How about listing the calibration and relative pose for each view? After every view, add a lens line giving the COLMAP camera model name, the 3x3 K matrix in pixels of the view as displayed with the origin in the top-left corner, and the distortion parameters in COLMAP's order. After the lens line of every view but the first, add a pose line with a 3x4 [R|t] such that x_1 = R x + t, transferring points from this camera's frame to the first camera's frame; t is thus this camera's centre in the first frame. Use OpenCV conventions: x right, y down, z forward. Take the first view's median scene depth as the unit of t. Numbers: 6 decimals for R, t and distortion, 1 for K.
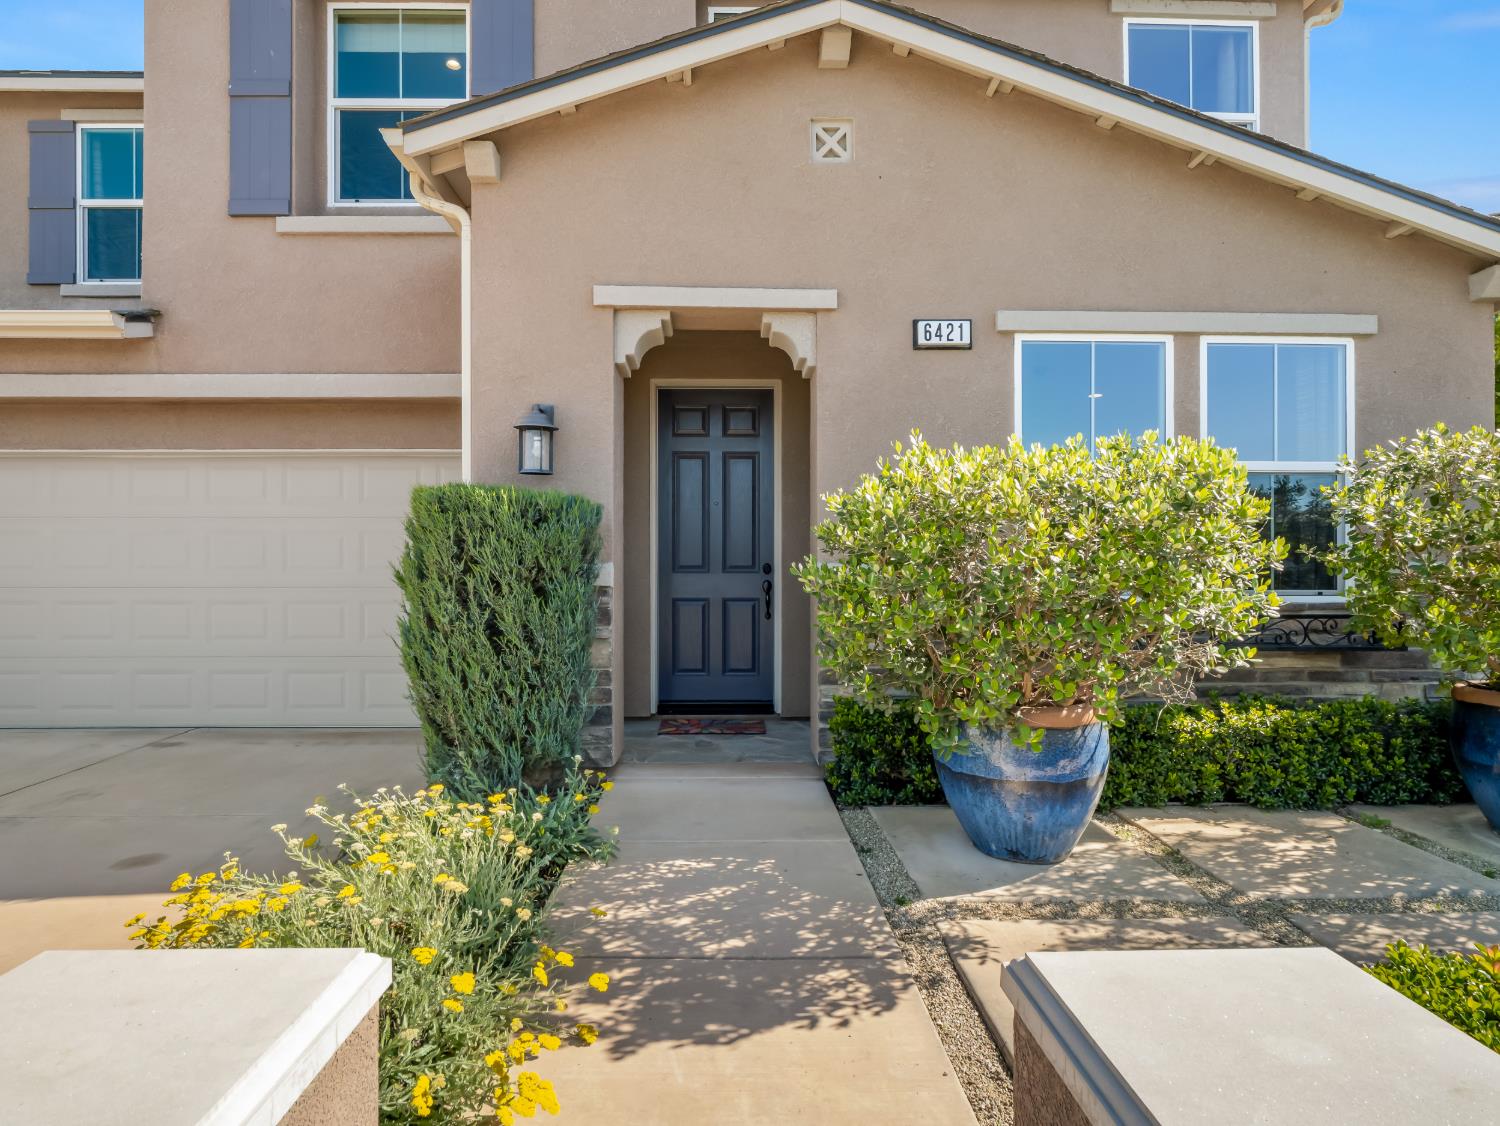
lens RADIAL K [[825.4, 0, 747.1], [0, 825.4, 570.8], [0, 0, 1]] dist [-0.002787, -0.000620]
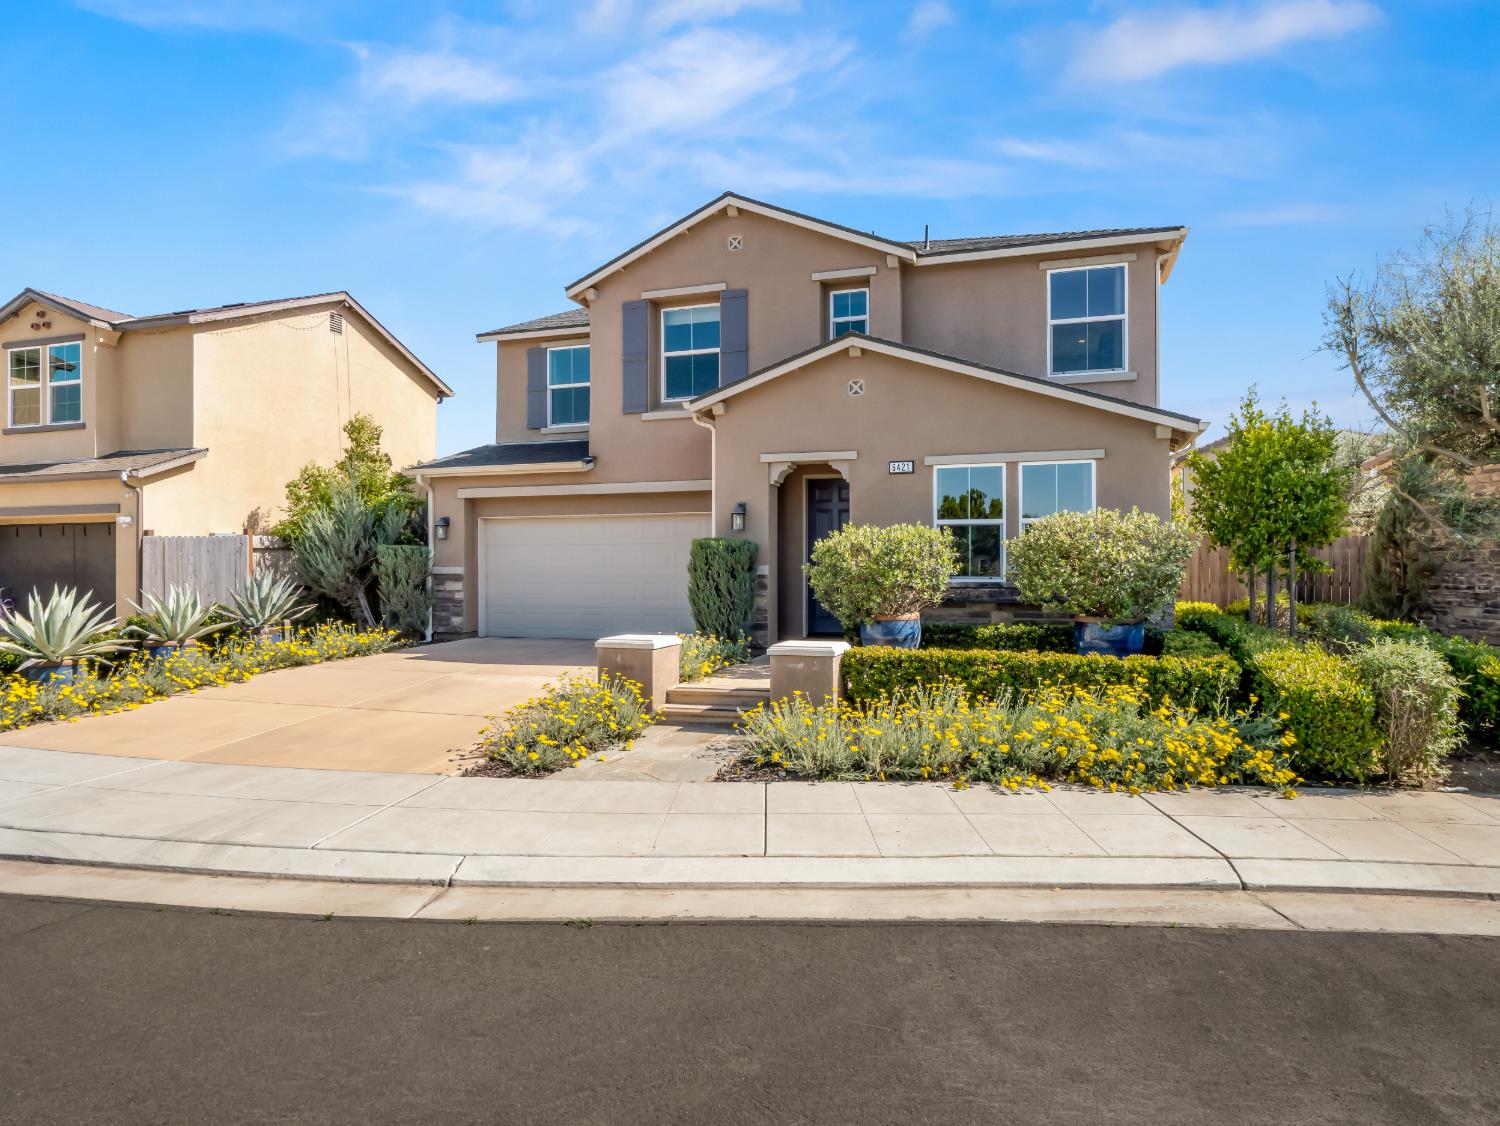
lens RADIAL K [[776.1, 0, 750.0], [0, 776.1, 563.0], [0, 0, 1]] dist [-0.001128, -0.000126]
pose [[0.942772, -0.003280, -0.333421, 0.562416], [0.001643, 0.999985, -0.005192, -0.004425], [0.333433, 0.004347, 0.942764, -1.216296]]
